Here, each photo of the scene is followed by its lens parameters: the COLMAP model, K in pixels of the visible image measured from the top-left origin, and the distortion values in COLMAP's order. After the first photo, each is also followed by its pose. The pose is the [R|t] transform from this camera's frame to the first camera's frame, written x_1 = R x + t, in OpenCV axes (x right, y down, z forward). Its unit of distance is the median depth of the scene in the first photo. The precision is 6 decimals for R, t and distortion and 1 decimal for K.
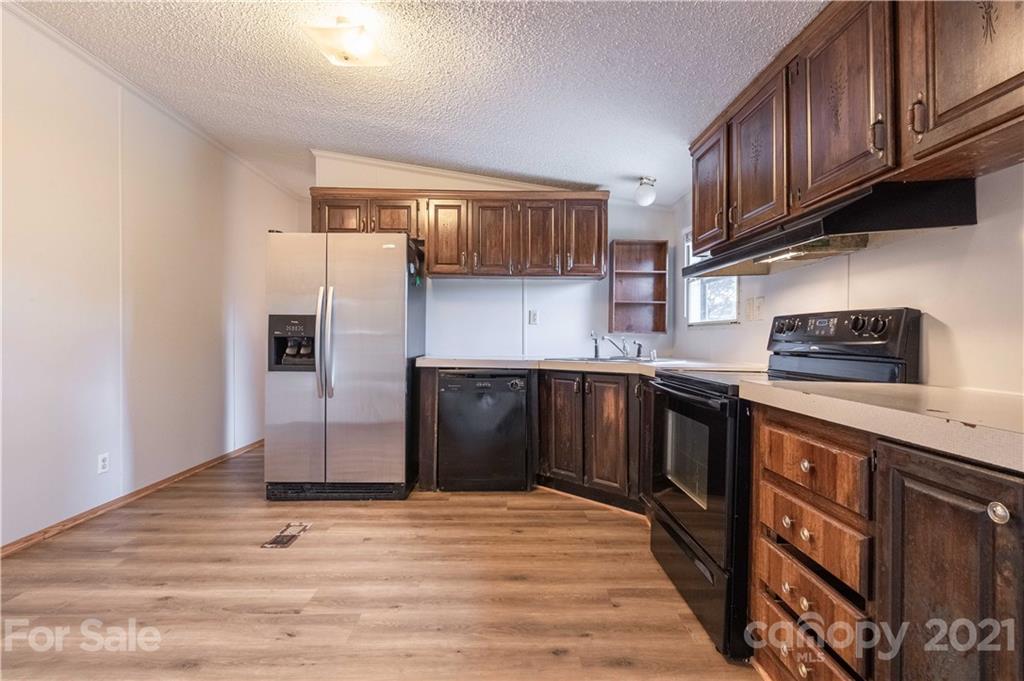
lens RADIAL K [[463.3, 0, 508.8], [0, 463.3, 340.1], [0, 0, 1]] dist [-0.009347, 0.001294]
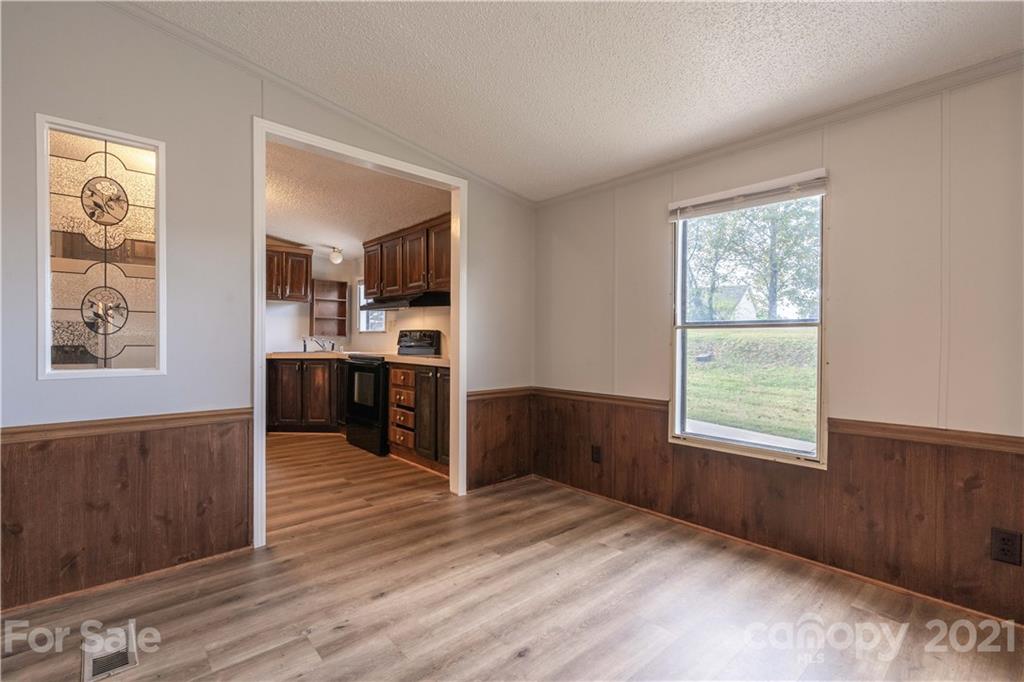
lens RADIAL K [[463.3, 0, 514.6], [0, 463.3, 344.1], [0, 0, 1]] dist [-0.009347, 0.001294]
pose [[0.750210, -0.000412, 0.661200, -0.470504], [-0.001879, 0.999994, 0.002755, 0.008110], [-0.661197, -0.003309, 0.750205, -1.000402]]
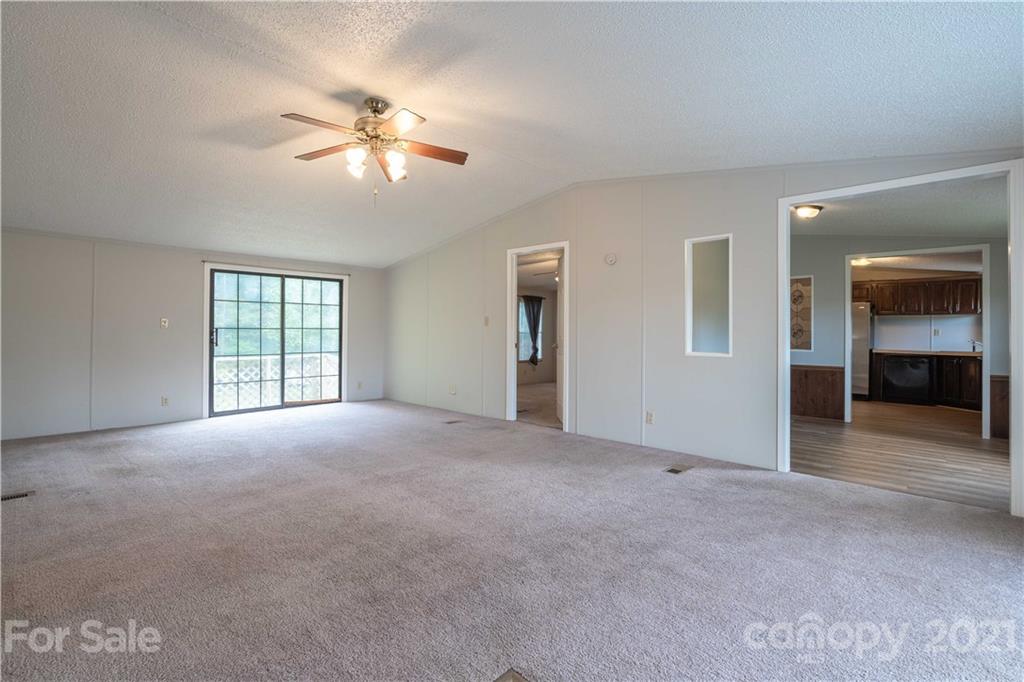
lens RADIAL K [[463.3, 0, 512.2], [0, 463.3, 337.3], [0, 0, 1]] dist [-0.009347, 0.001294]
pose [[0.721437, 0.010206, -0.692405, 0.167791], [-0.016937, 0.999852, -0.002910, 0.020004], [0.692273, 0.013826, 0.721503, -2.921685]]
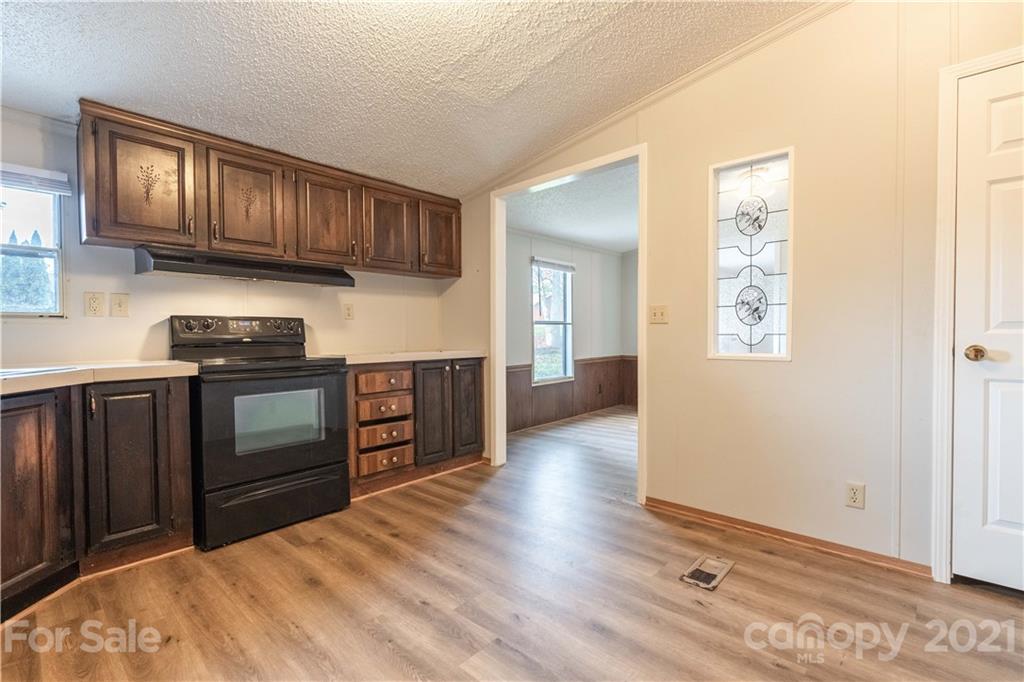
lens RADIAL K [[463.3, 0, 517.9], [0, 463.3, 344.7], [0, 0, 1]] dist [-0.009347, 0.001294]
pose [[-0.738209, -0.009205, 0.674509, -0.783768], [0.015798, 0.999397, 0.030929, -0.000568], [-0.674387, 0.033487, -0.737618, 1.170688]]
